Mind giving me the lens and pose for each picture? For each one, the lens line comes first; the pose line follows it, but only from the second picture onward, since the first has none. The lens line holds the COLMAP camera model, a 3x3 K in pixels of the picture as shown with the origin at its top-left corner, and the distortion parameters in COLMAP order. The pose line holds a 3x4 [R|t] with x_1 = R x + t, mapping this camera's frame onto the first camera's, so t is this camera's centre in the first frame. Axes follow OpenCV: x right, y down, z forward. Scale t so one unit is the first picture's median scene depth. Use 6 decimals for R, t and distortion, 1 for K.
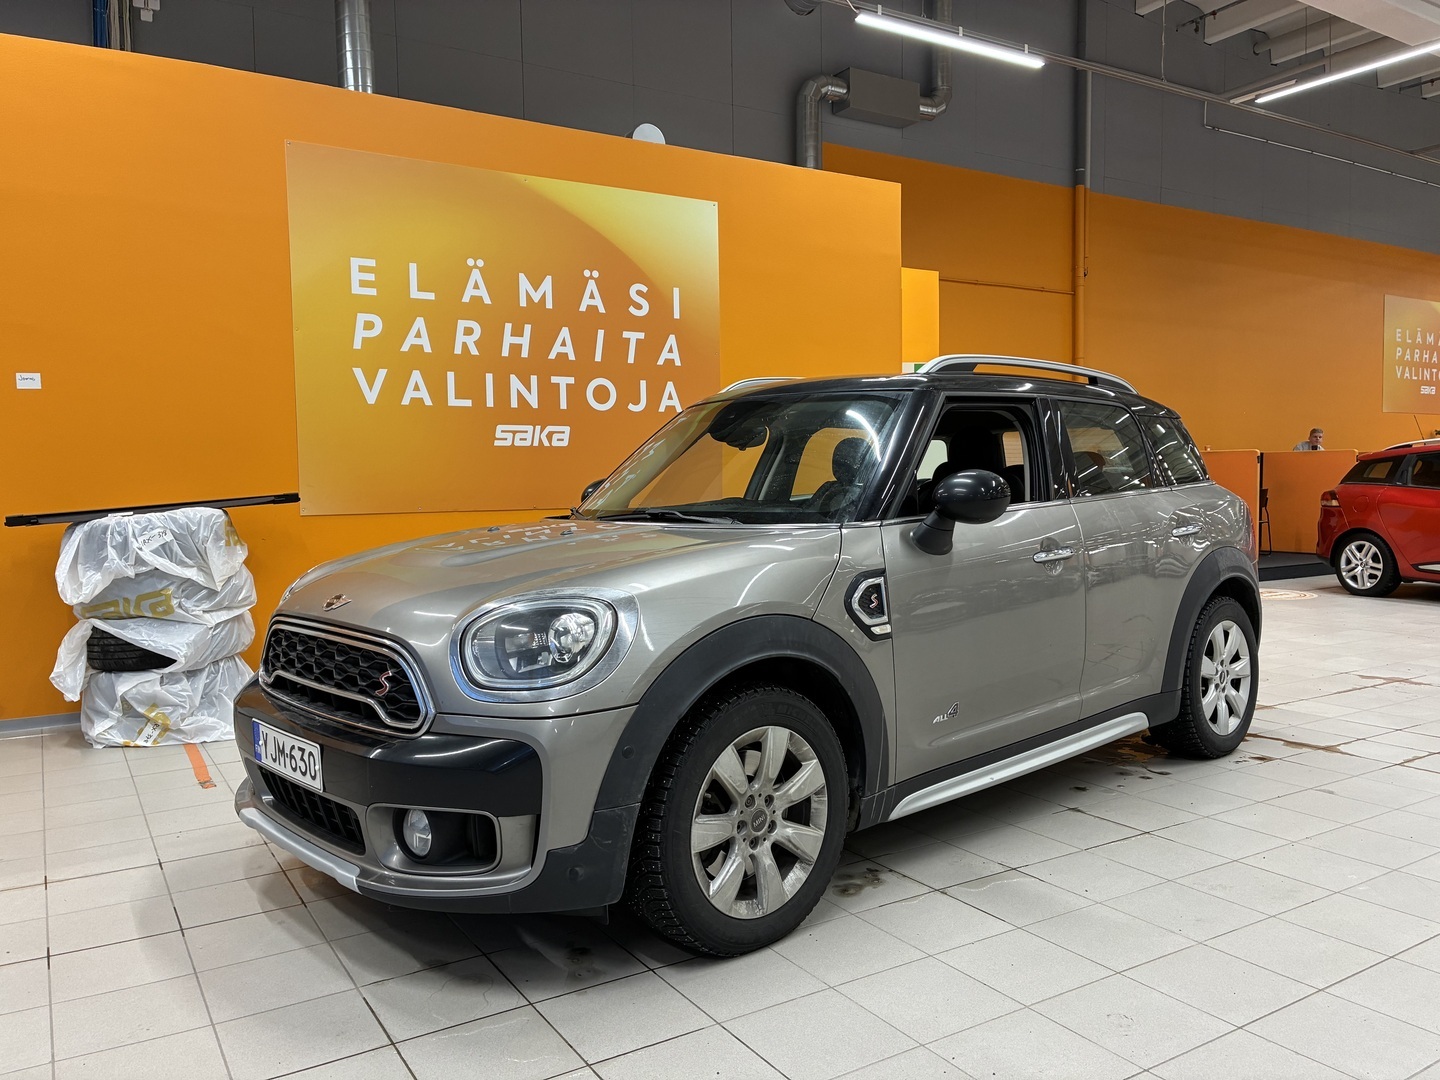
lens RADIAL K [[1092.7, 0, 720.0], [0, 1092.7, 540.0], [0, 0, 1]] dist [-0.026962, 0.004599]
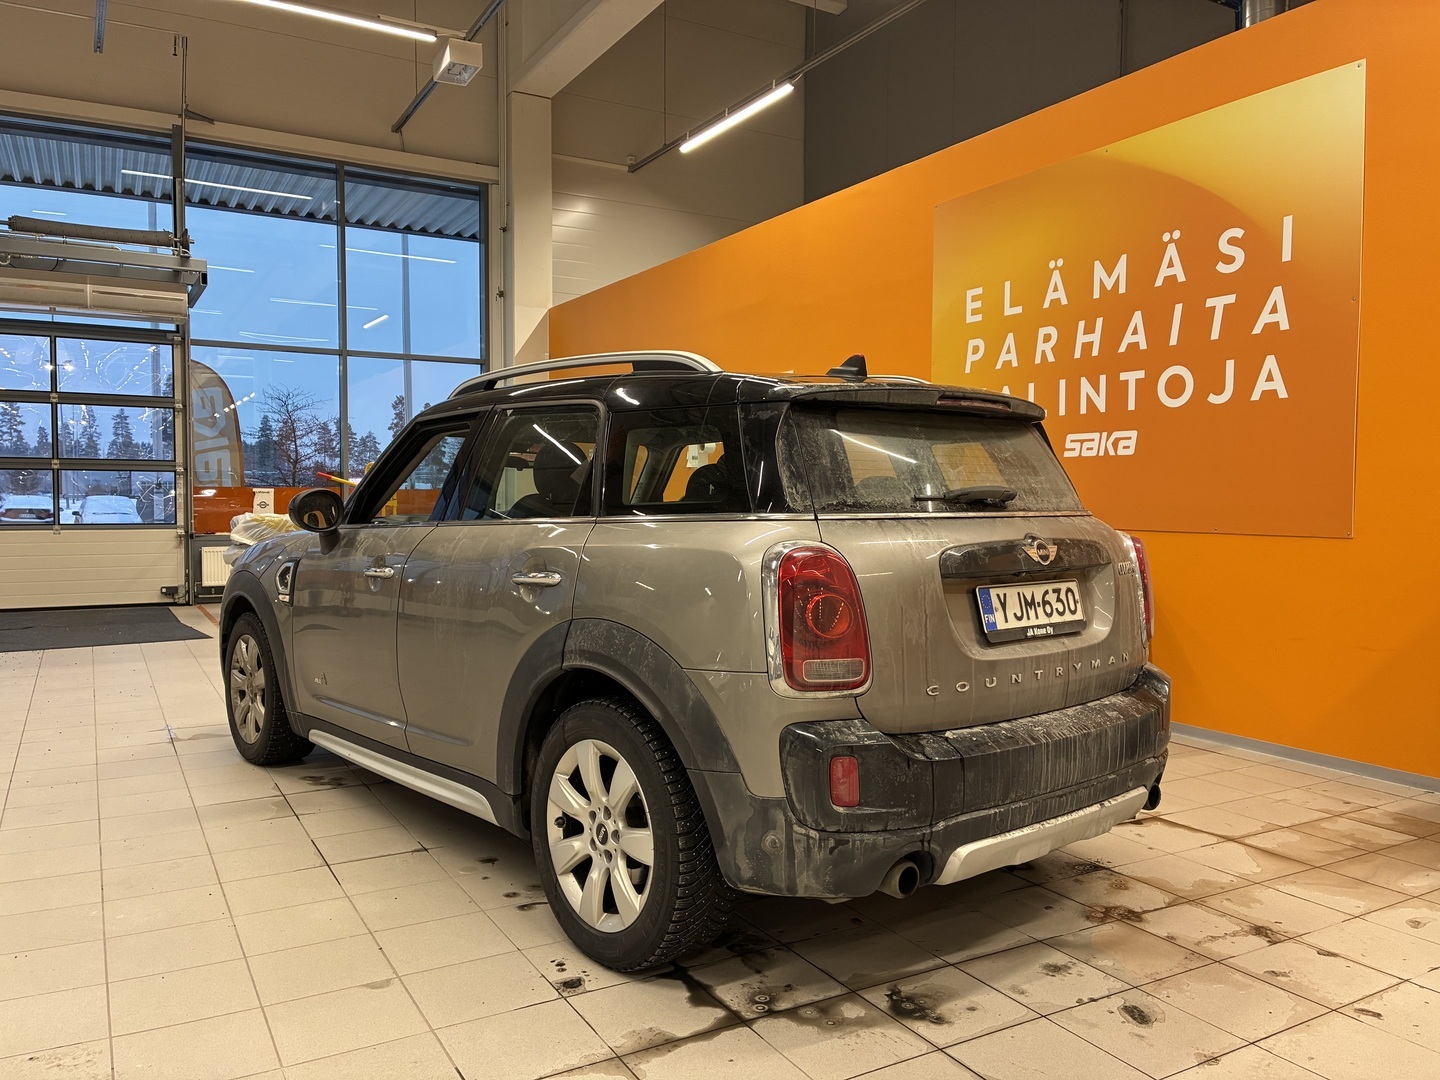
lens RADIAL K [[1092.7, 0, 720.0], [0, 1092.7, 540.0], [0, 0, 1]] dist [-0.026962, 0.004599]
pose [[-0.028841, 0.048490, -0.998407, 0.709260], [-0.057175, 0.997107, 0.050078, -0.045306], [0.997947, 0.058528, -0.025985, 0.723417]]
